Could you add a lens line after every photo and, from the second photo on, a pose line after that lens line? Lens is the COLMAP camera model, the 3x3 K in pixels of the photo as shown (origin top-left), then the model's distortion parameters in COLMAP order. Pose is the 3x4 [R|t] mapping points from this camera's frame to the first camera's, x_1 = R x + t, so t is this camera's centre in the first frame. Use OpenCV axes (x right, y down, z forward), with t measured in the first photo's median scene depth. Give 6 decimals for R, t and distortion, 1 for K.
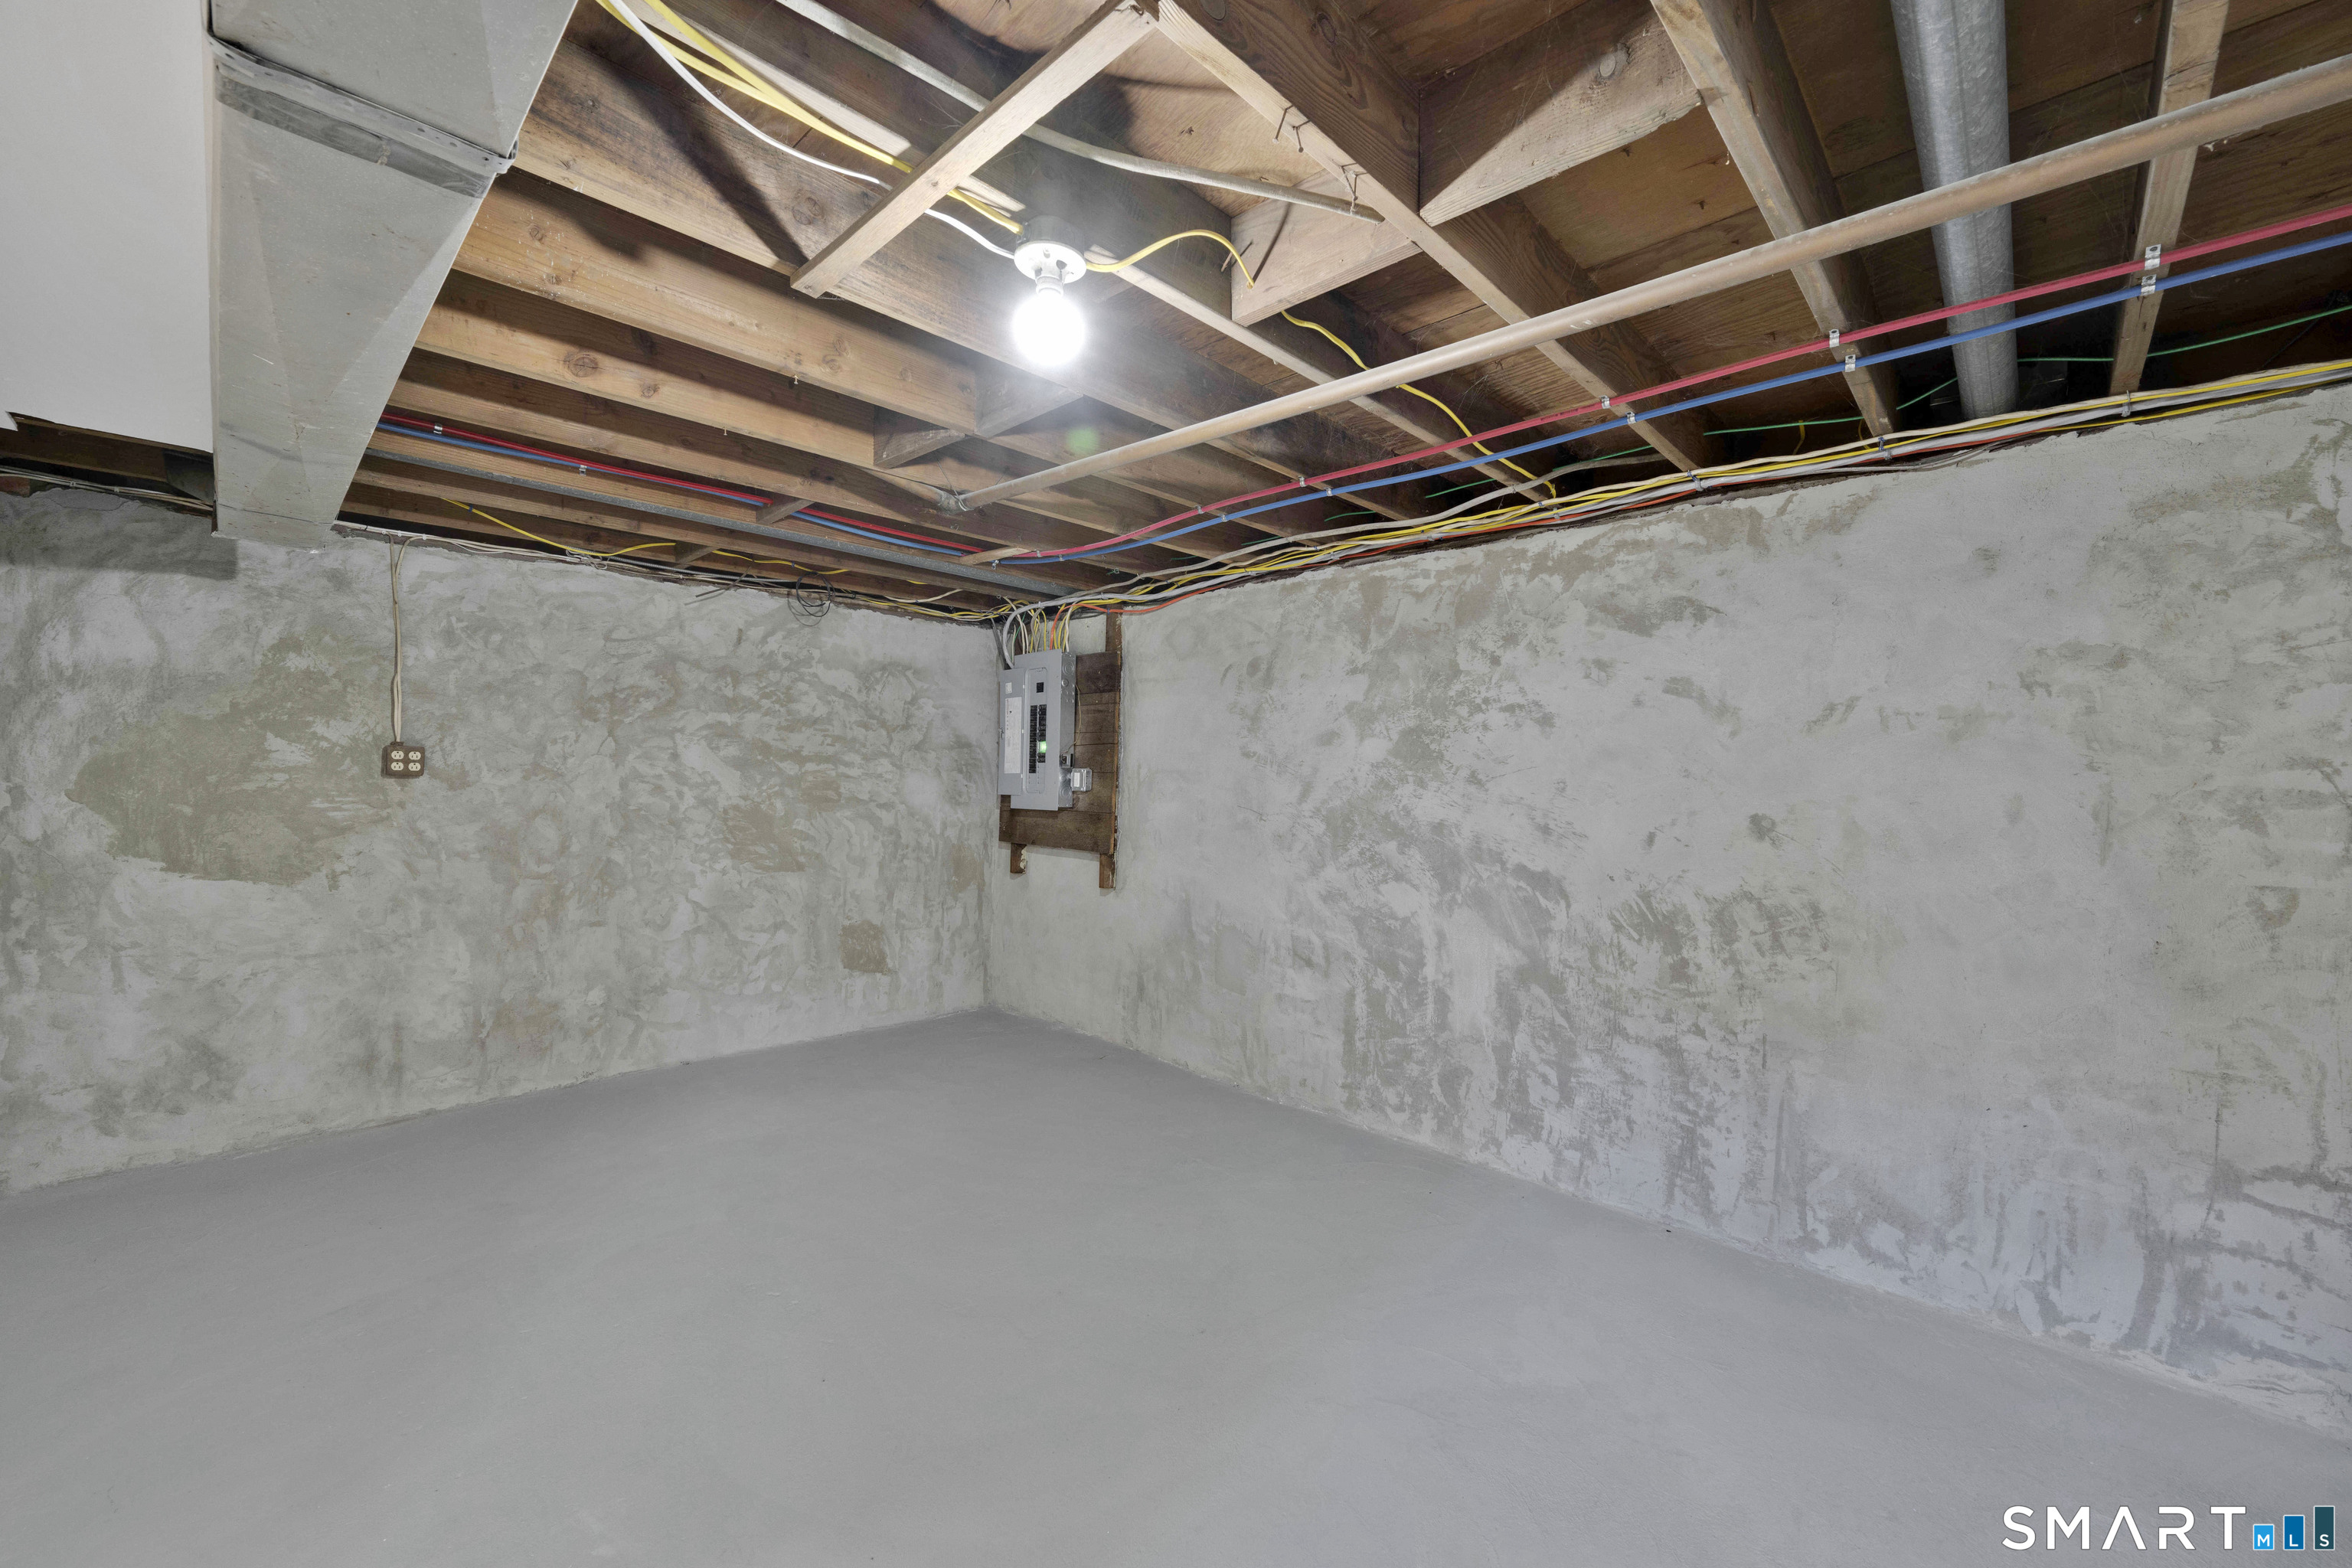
lens RADIAL K [[921.9, 0, 1177.1], [0, 921.9, 775.2], [0, 0, 1]] dist [-0.017395, 0.006117]
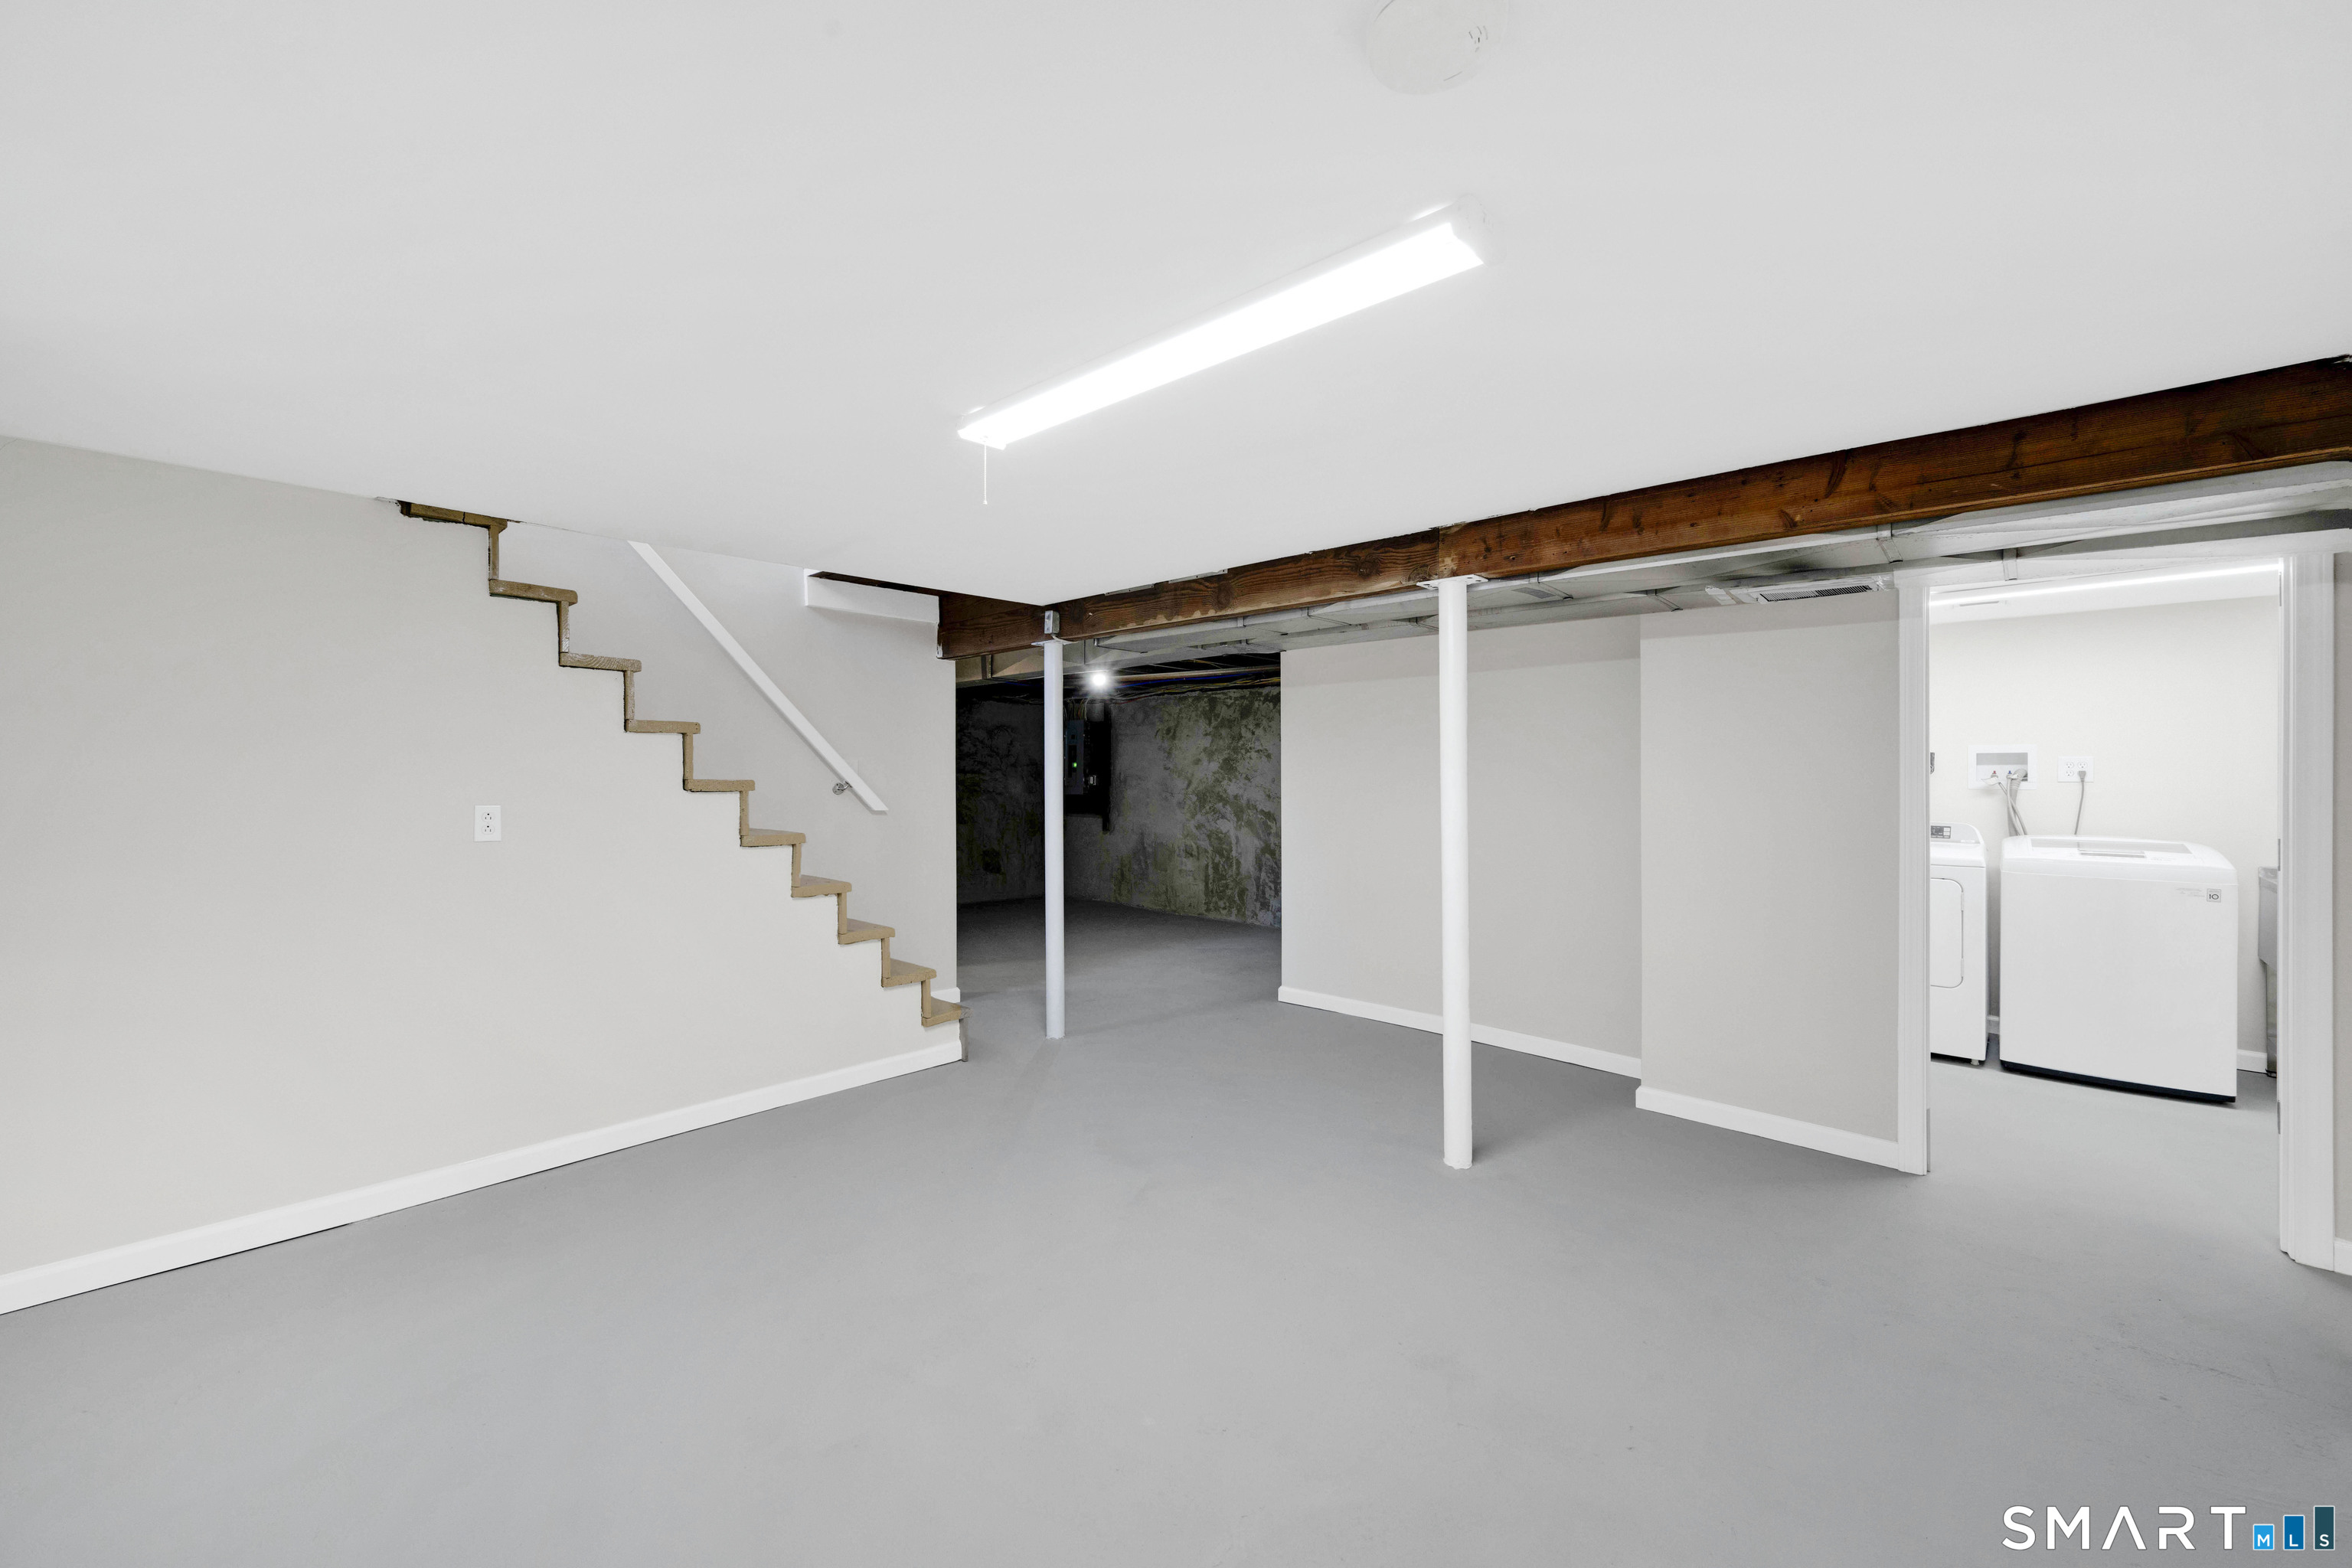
lens RADIAL K [[921.9, 0, 1177.1], [0, 921.9, 775.2], [0, 0, 1]] dist [-0.017395, 0.006117]
pose [[0.999826, -0.013903, 0.012406, 0.089844], [0.013888, 0.999903, 0.001244, -0.009274], [-0.012422, -0.001071, 0.999922, -1.612466]]
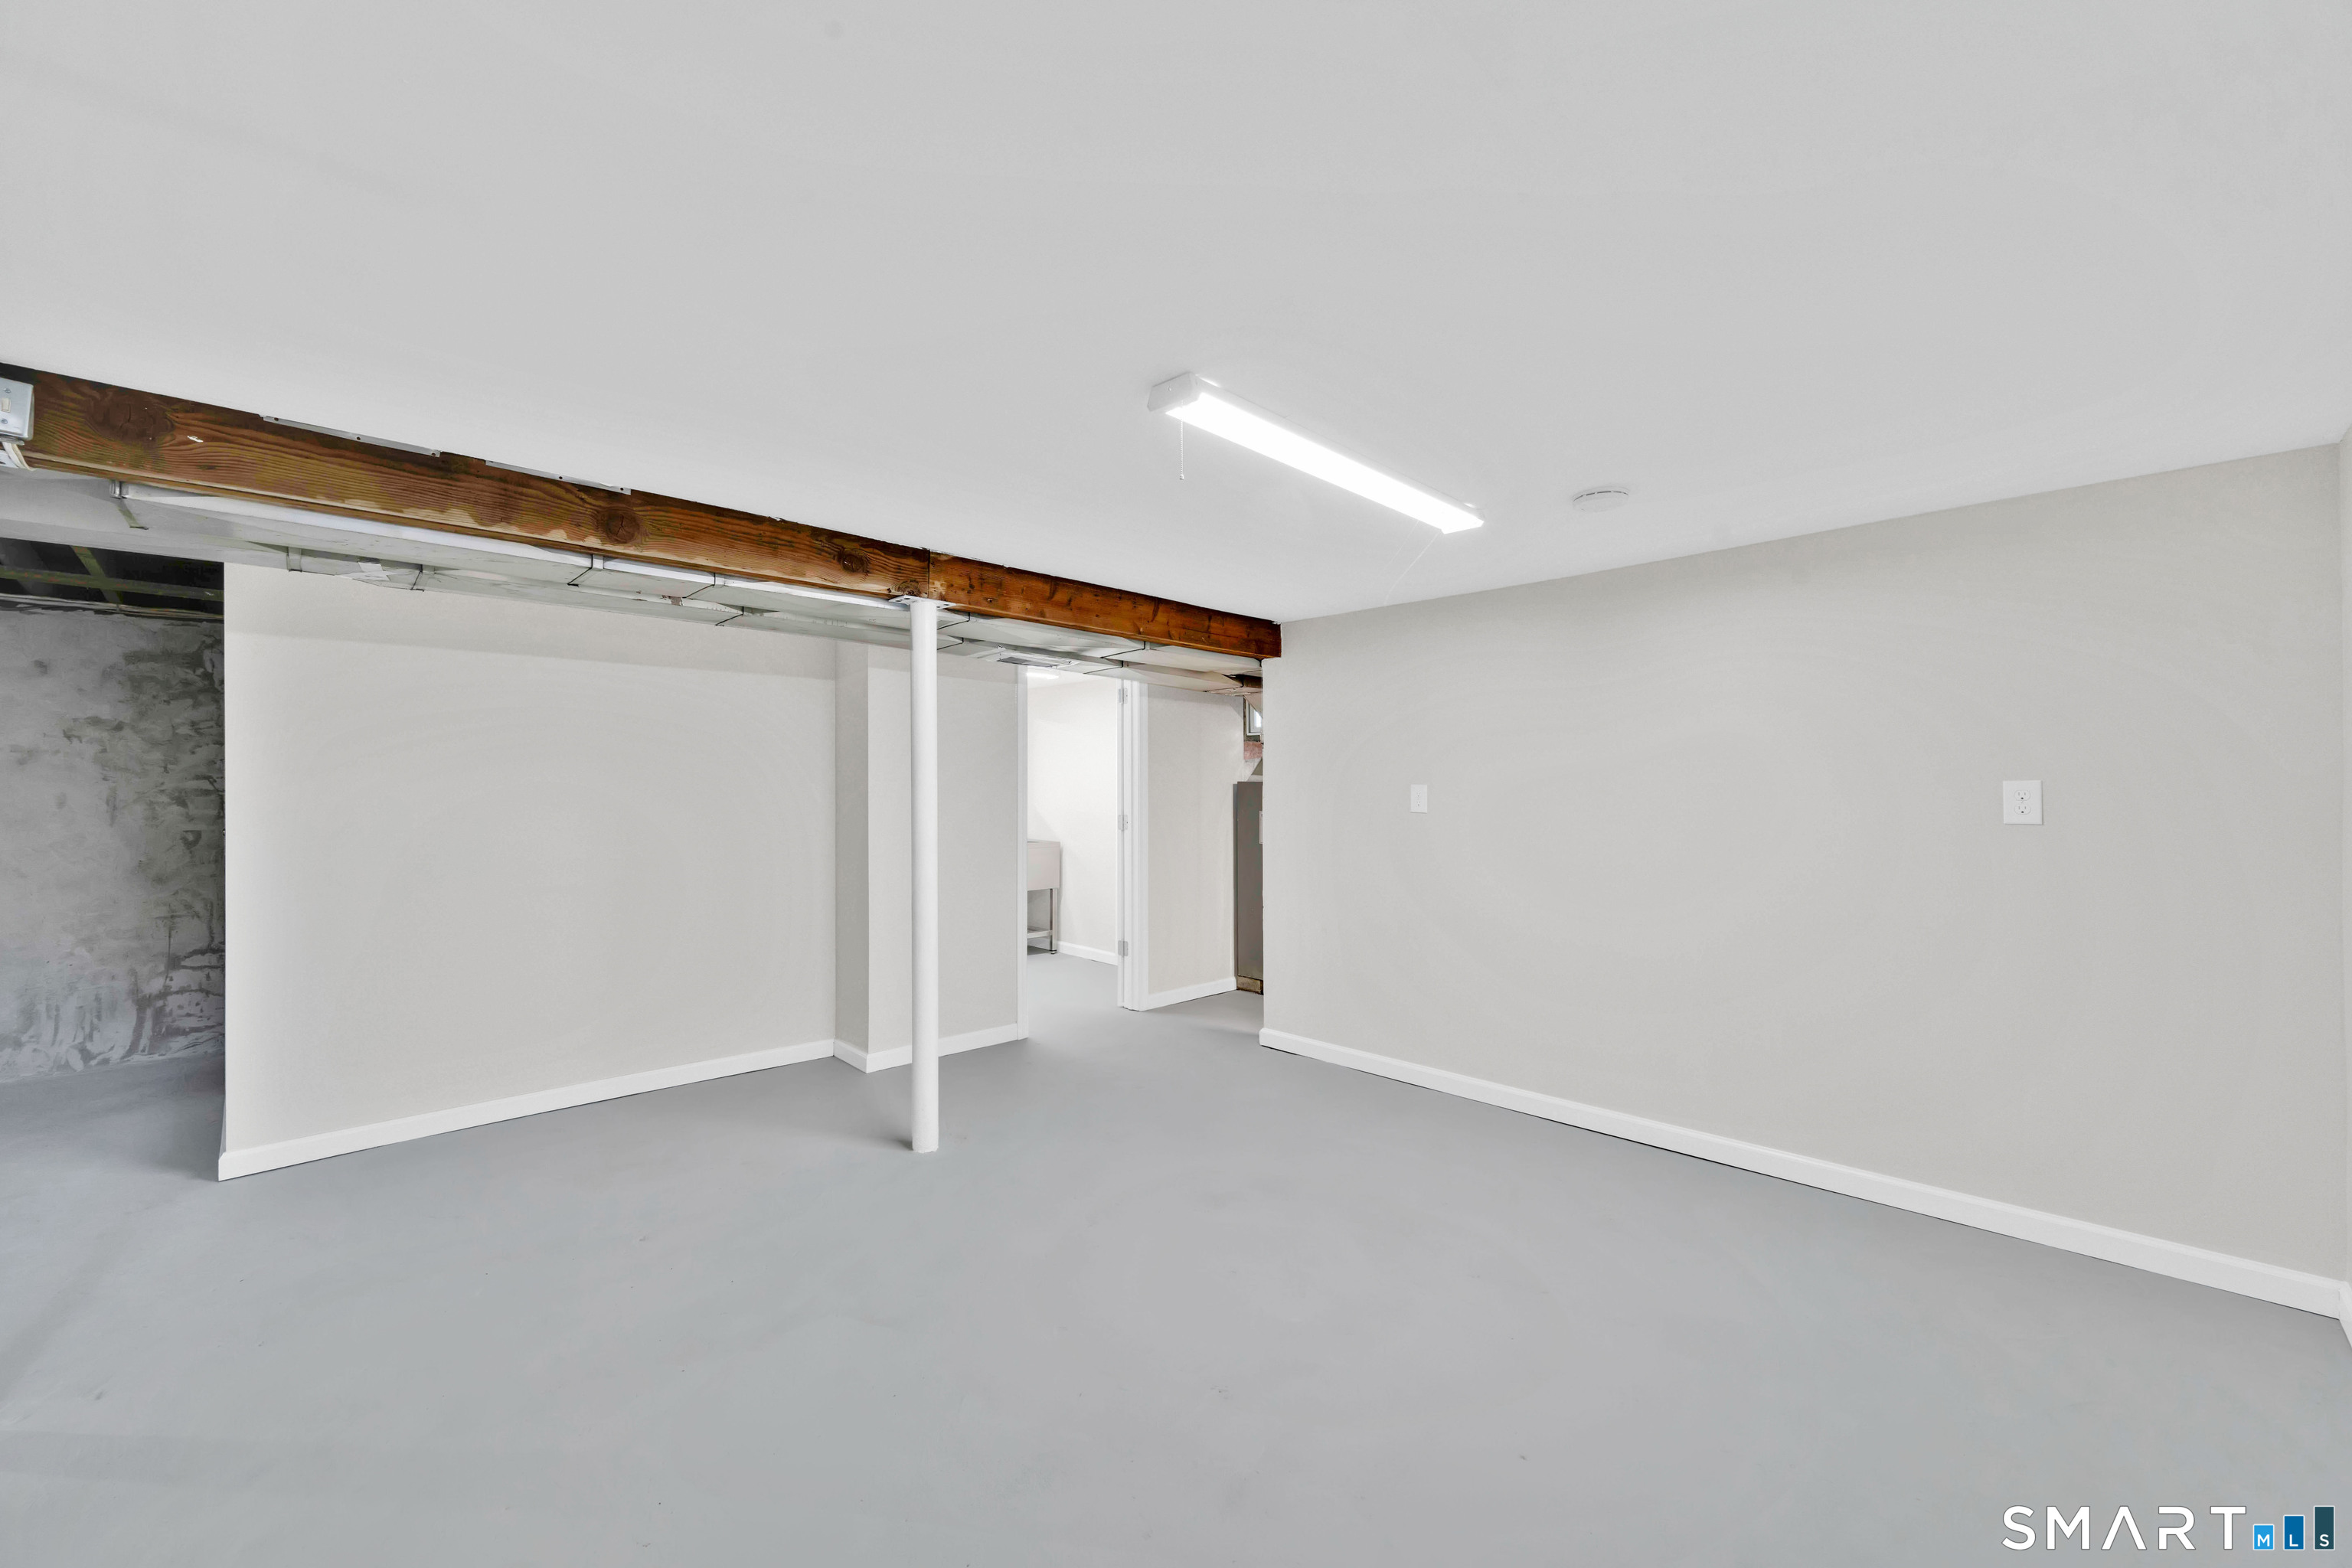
lens RADIAL K [[902.4, 0, 1176.0], [0, 902.4, 784.0], [0, 0, 1]] dist [-0.000593, -0.000204]
pose [[0.026001, -0.015714, 0.999538, -0.617380], [-0.002078, 0.999873, 0.015773, -0.022440], [-0.999660, -0.002487, 0.025965, -0.942370]]
